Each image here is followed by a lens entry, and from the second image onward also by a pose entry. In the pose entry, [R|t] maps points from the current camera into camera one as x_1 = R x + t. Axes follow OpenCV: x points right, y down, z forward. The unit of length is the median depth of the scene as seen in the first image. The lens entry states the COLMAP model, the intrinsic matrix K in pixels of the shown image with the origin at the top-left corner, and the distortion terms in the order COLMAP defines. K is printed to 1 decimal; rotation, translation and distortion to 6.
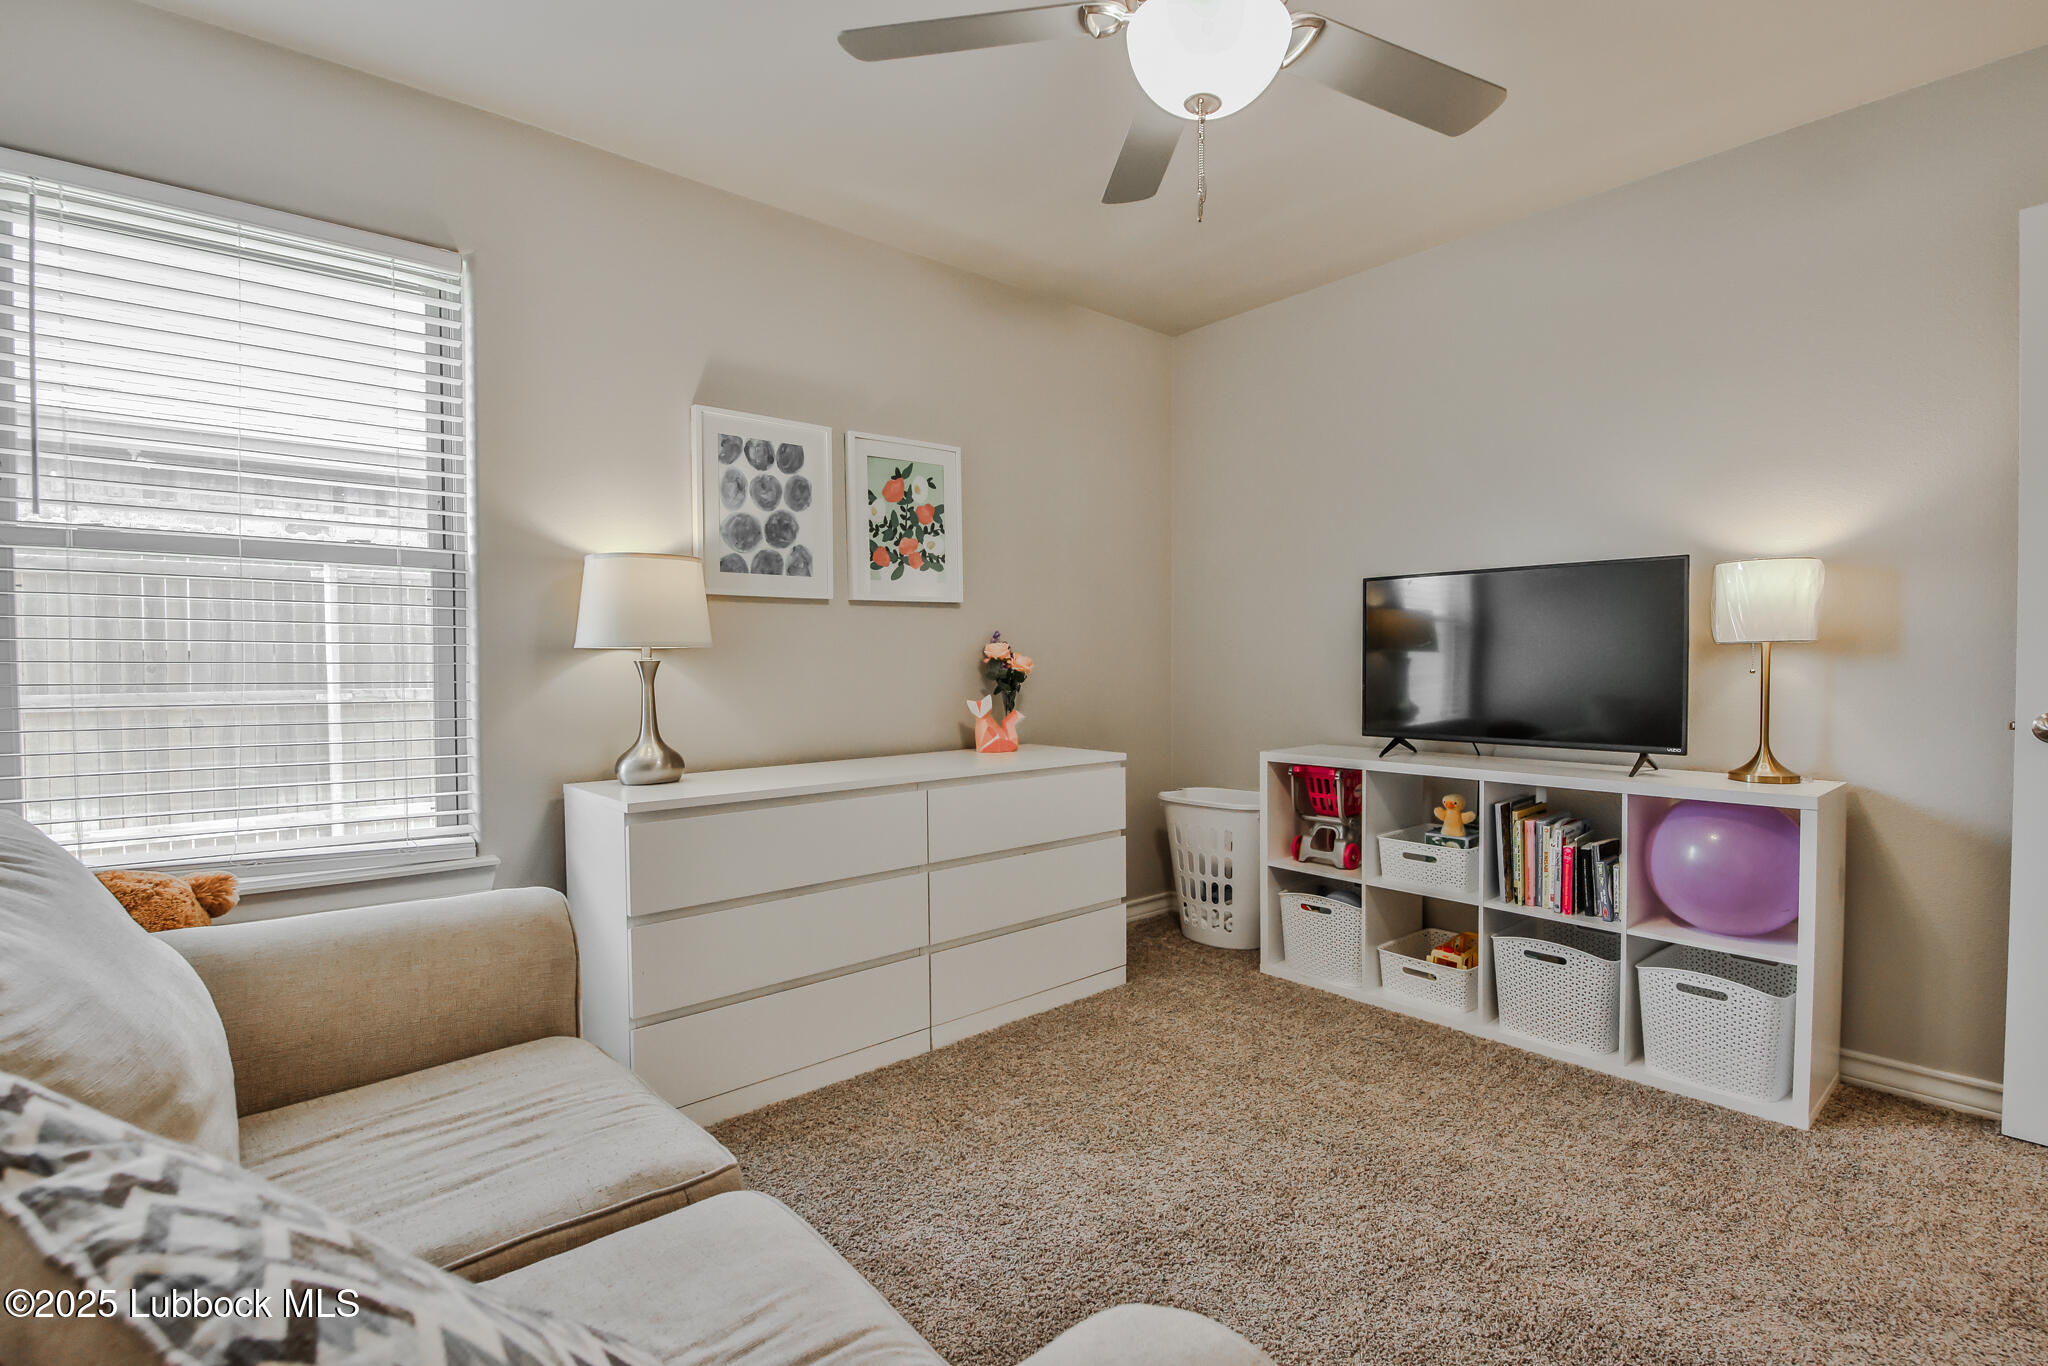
lens RADIAL K [[951.1, 0, 1023.8], [0, 951.1, 687.2], [0, 0, 1]] dist [-0.000904, -0.007650]
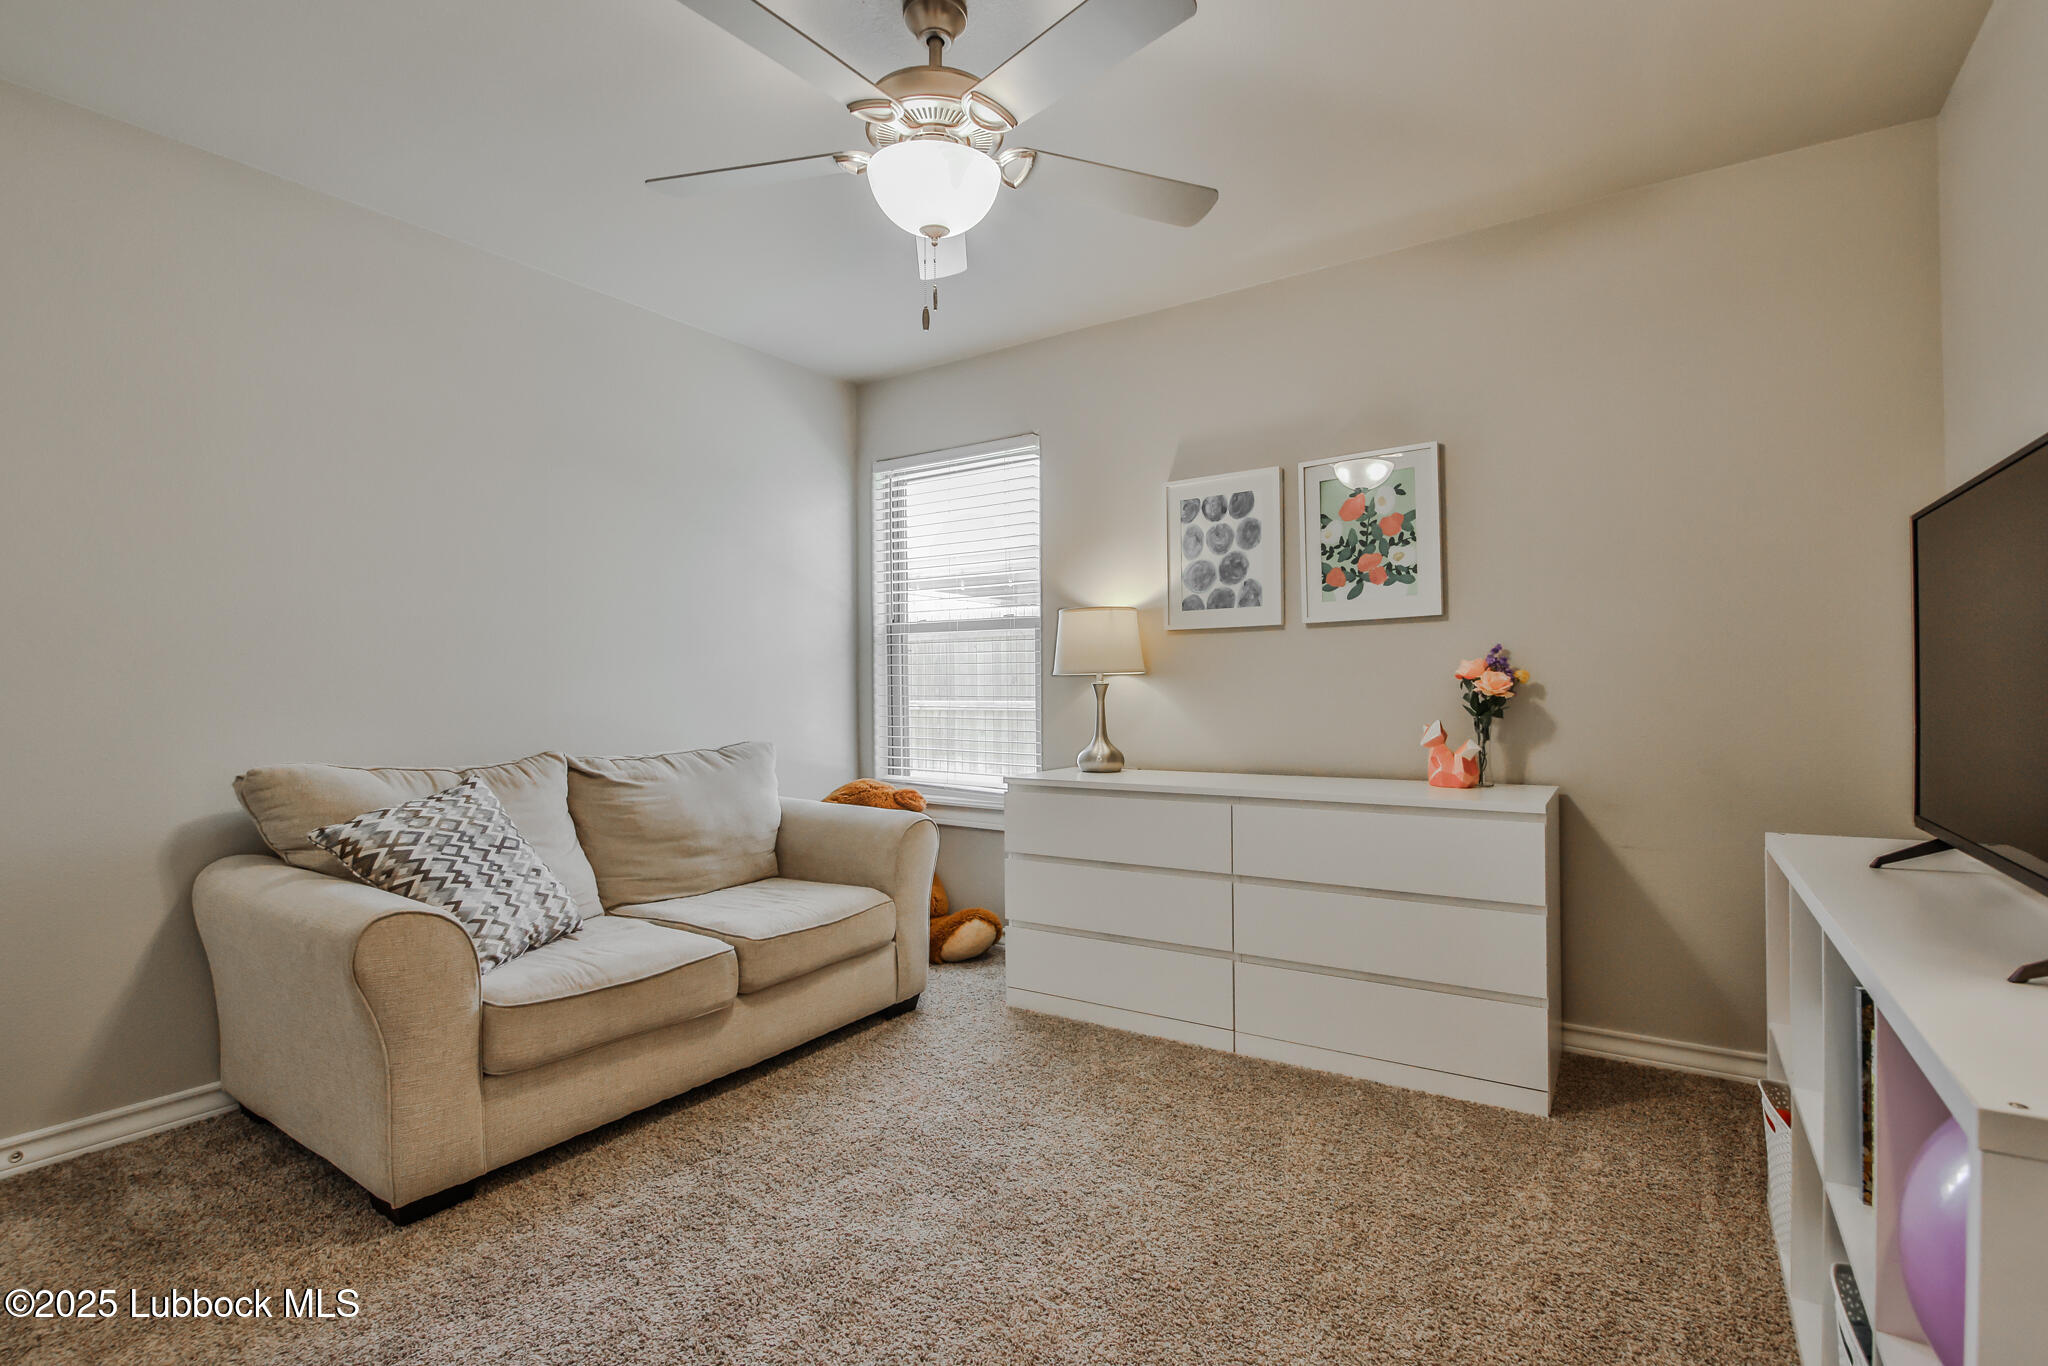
lens RADIAL K [[951.1, 0, 1023.8], [0, 951.1, 687.2], [0, 0, 1]] dist [-0.000904, -0.007650]
pose [[0.266108, 0.003240, -0.963938, 0.774337], [-0.016211, 0.999868, -0.001115, -0.016317], [0.963807, 0.015923, 0.266125, 0.443923]]
